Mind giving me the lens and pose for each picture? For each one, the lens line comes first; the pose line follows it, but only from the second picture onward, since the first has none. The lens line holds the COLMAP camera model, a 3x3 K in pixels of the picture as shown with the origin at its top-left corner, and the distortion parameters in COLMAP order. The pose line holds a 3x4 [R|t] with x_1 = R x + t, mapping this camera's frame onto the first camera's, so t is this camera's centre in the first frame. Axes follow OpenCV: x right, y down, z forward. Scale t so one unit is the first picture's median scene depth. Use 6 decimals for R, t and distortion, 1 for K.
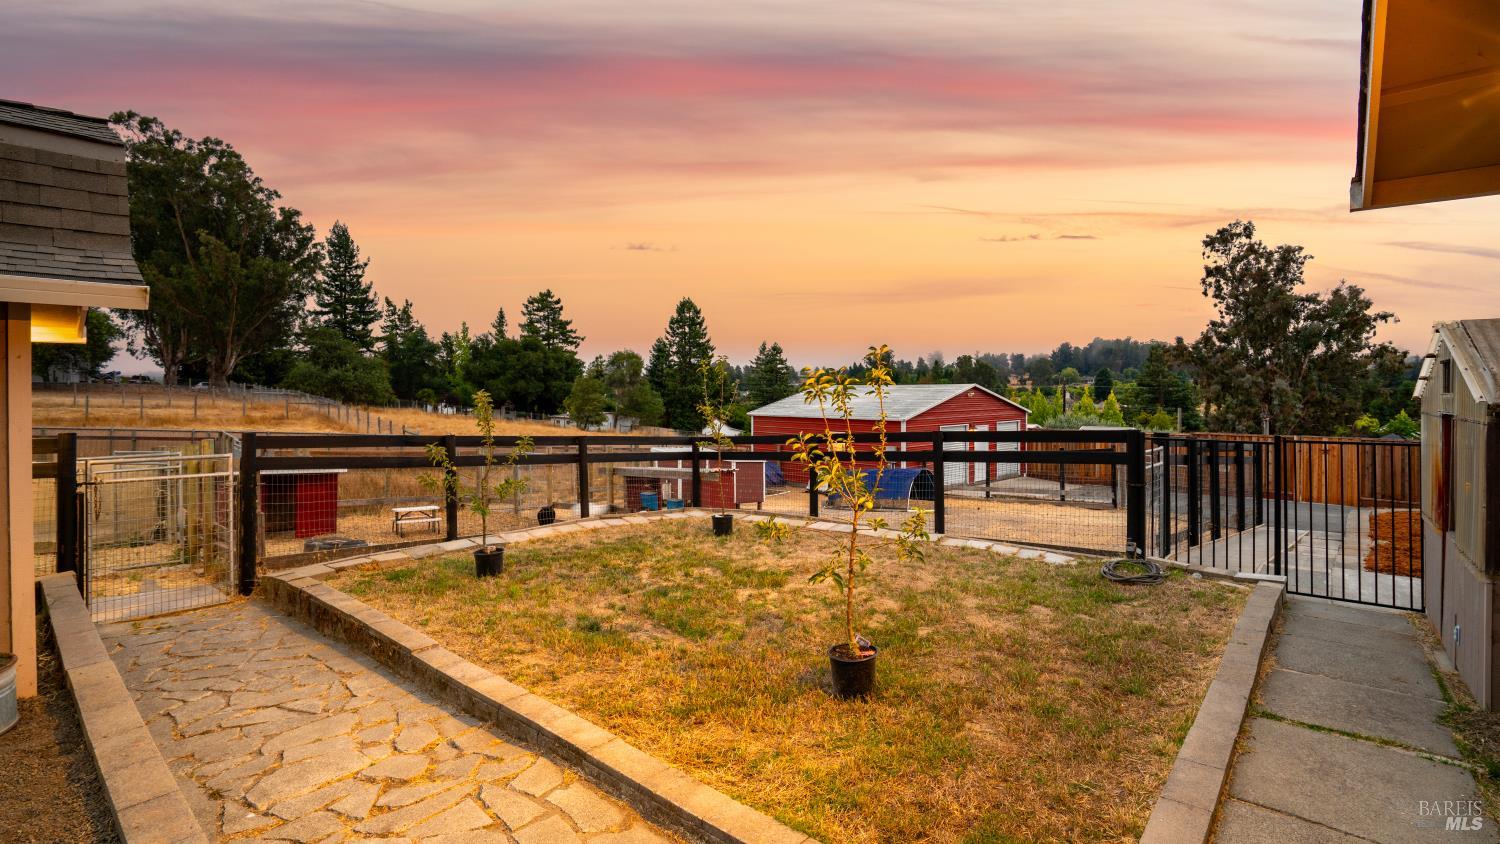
lens RADIAL K [[679.8, 0, 746.8], [0, 679.8, 411.7], [0, 0, 1]] dist [-0.041497, 0.013392]
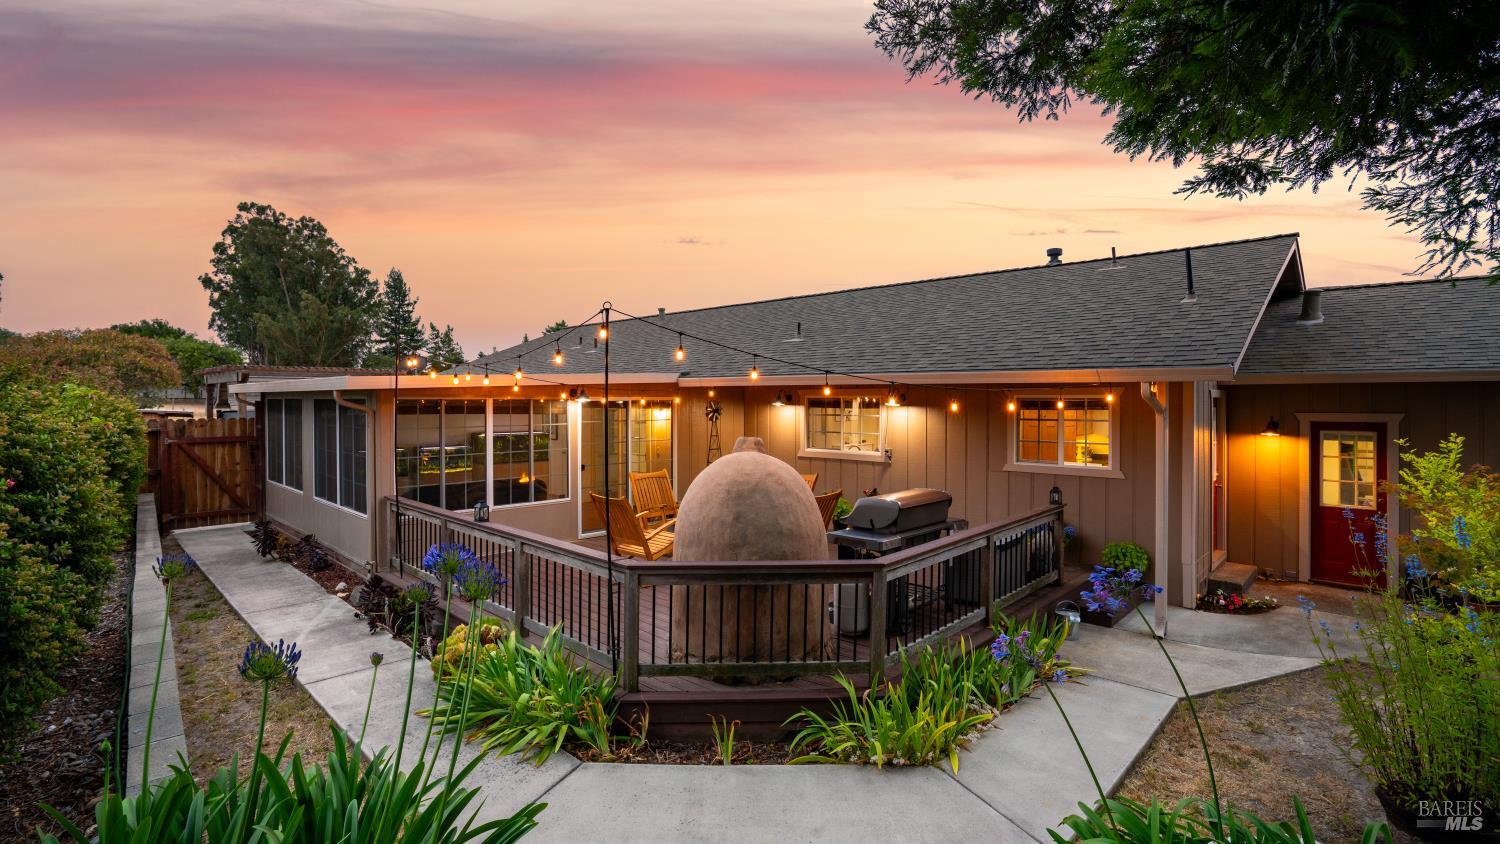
lens RADIAL K [[679.8, 0, 746.8], [0, 679.8, 411.7], [0, 0, 1]] dist [-0.041497, 0.013392]
pose [[0.998665, 0.003386, -0.051534, 0.141937], [-0.004306, 0.999833, -0.017755, 0.002007], [0.051466, 0.017954, 0.998513, -0.271566]]
